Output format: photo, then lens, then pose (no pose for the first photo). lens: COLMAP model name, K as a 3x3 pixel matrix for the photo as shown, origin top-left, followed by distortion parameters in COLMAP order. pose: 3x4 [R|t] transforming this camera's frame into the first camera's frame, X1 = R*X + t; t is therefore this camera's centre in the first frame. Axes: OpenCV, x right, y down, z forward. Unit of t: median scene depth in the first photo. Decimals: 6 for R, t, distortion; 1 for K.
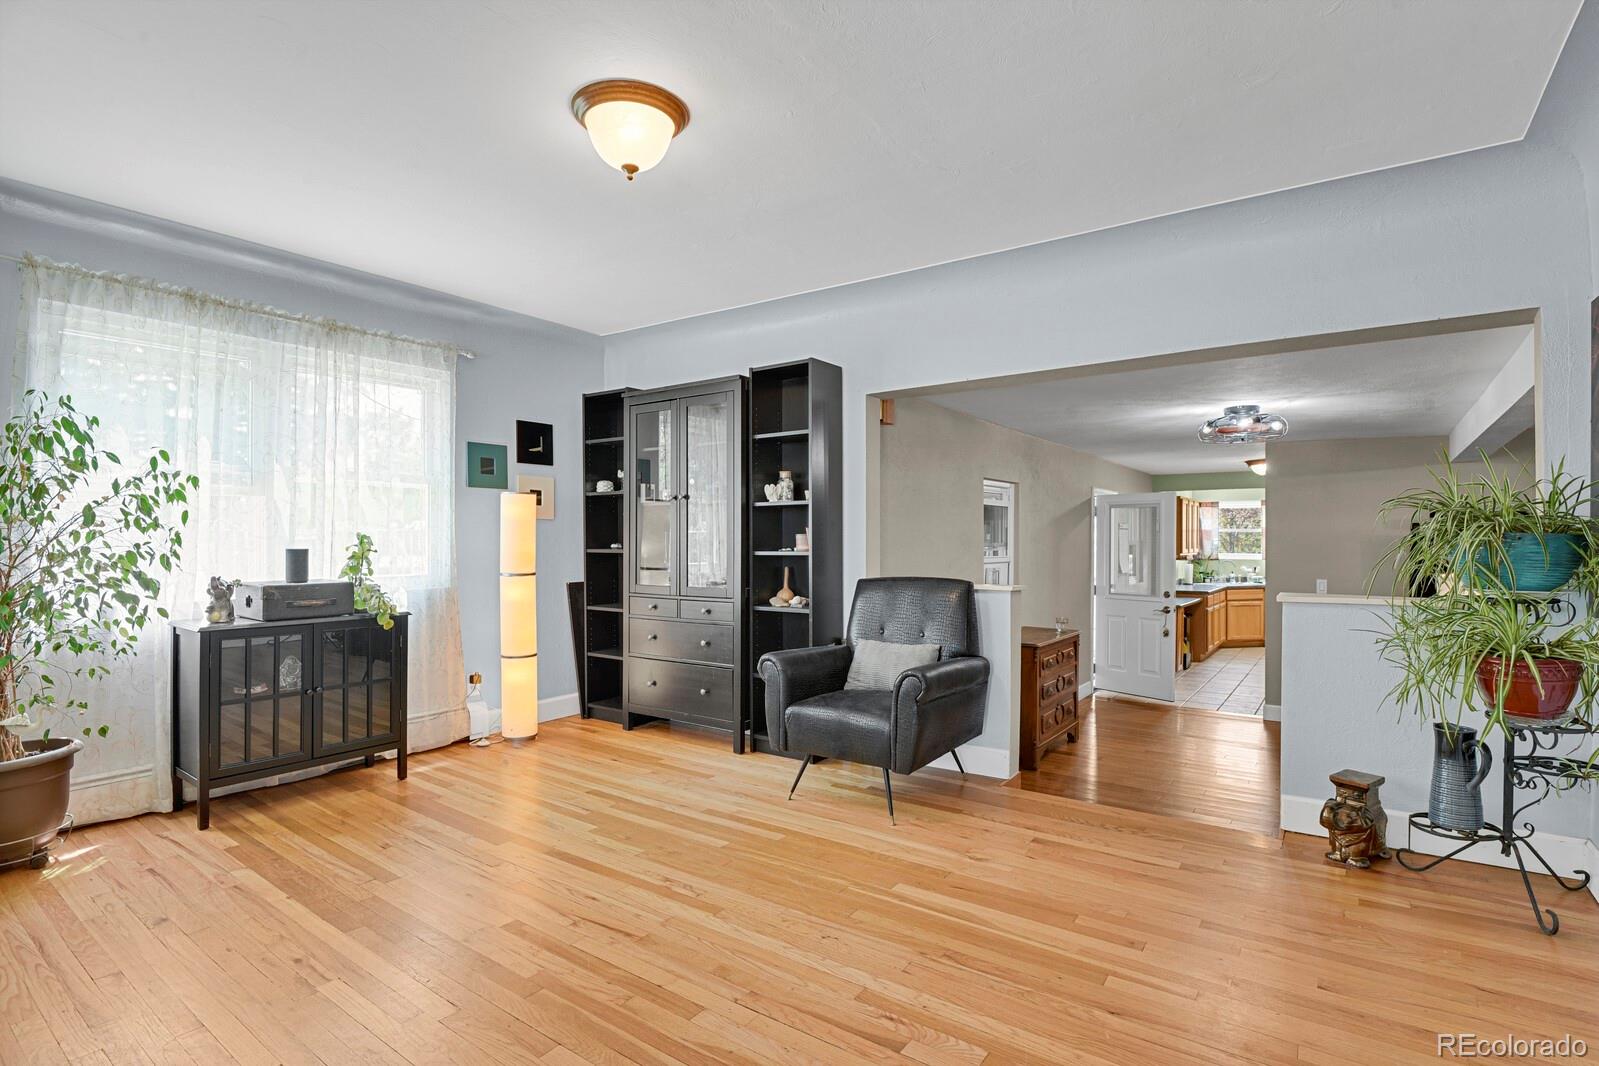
lens RADIAL K [[782.9, 0, 805.5], [0, 782.9, 533.7], [0, 0, 1]] dist [-0.022880, -0.004304]
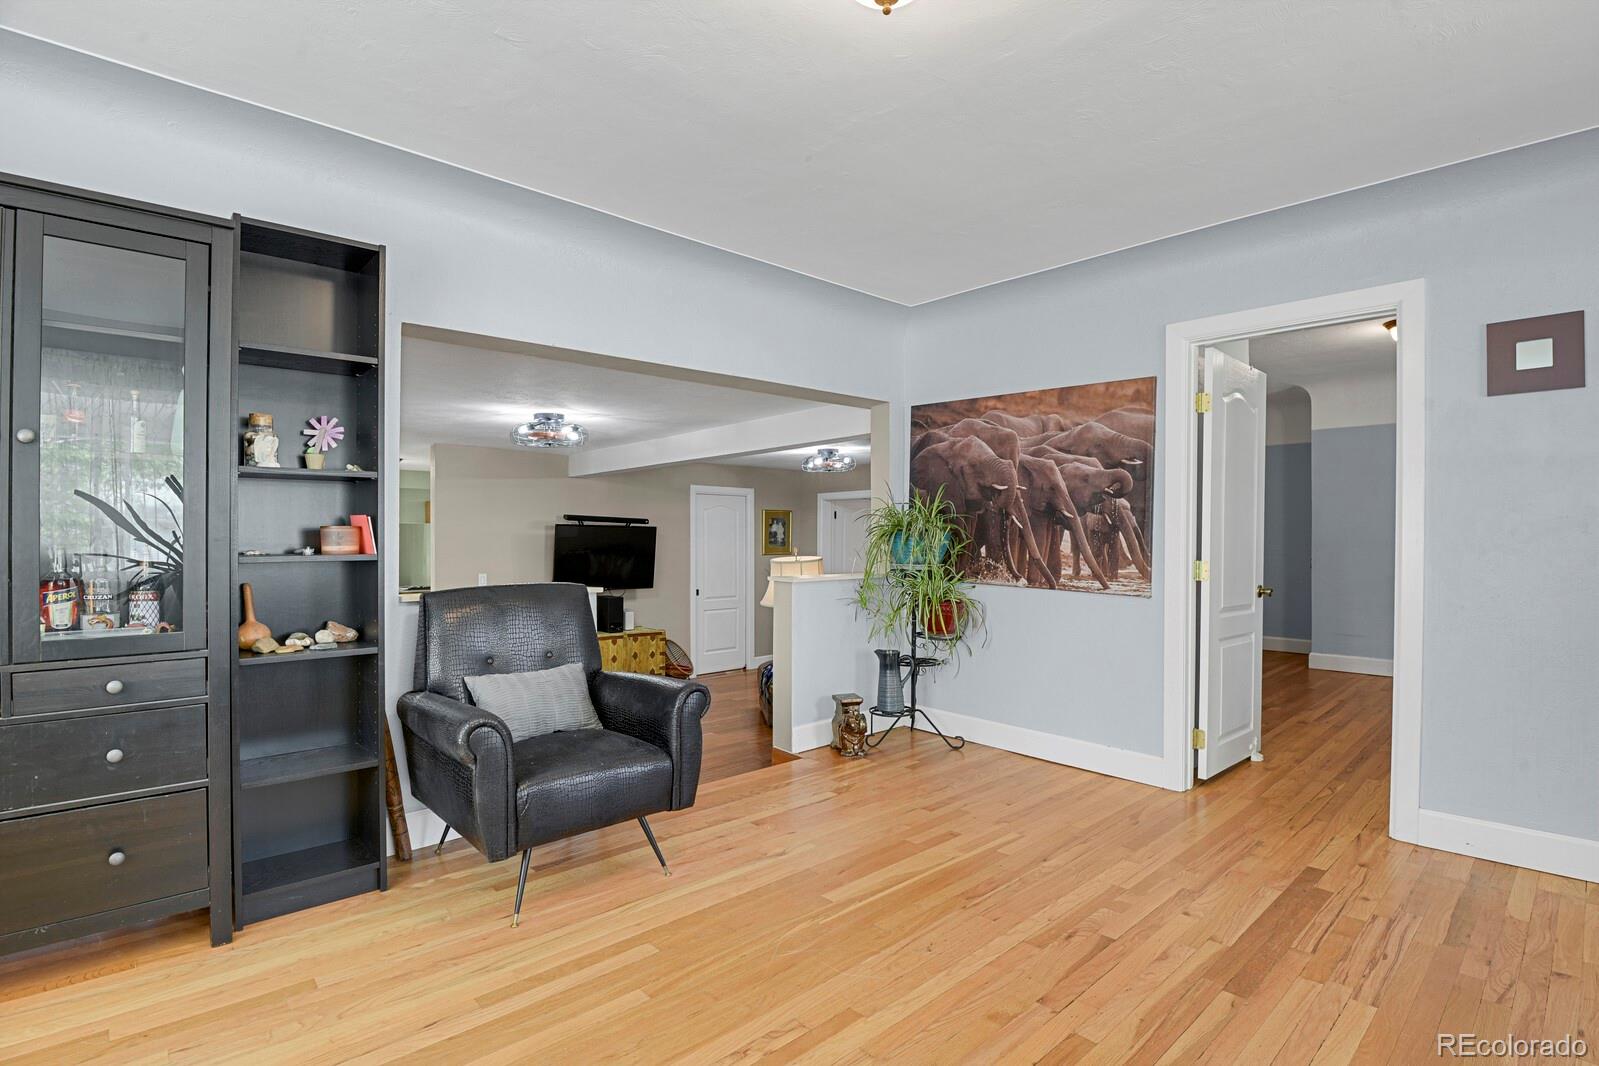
lens RADIAL K [[782.9, 0, 802.4], [0, 782.9, 536.2], [0, 0, 1]] dist [-0.022880, -0.004304]
pose [[0.206686, 0.001543, 0.978406, -0.804170], [-0.005152, 0.999987, -0.000489, 0.010734], [-0.978394, -0.004939, 0.206691, 0.818117]]
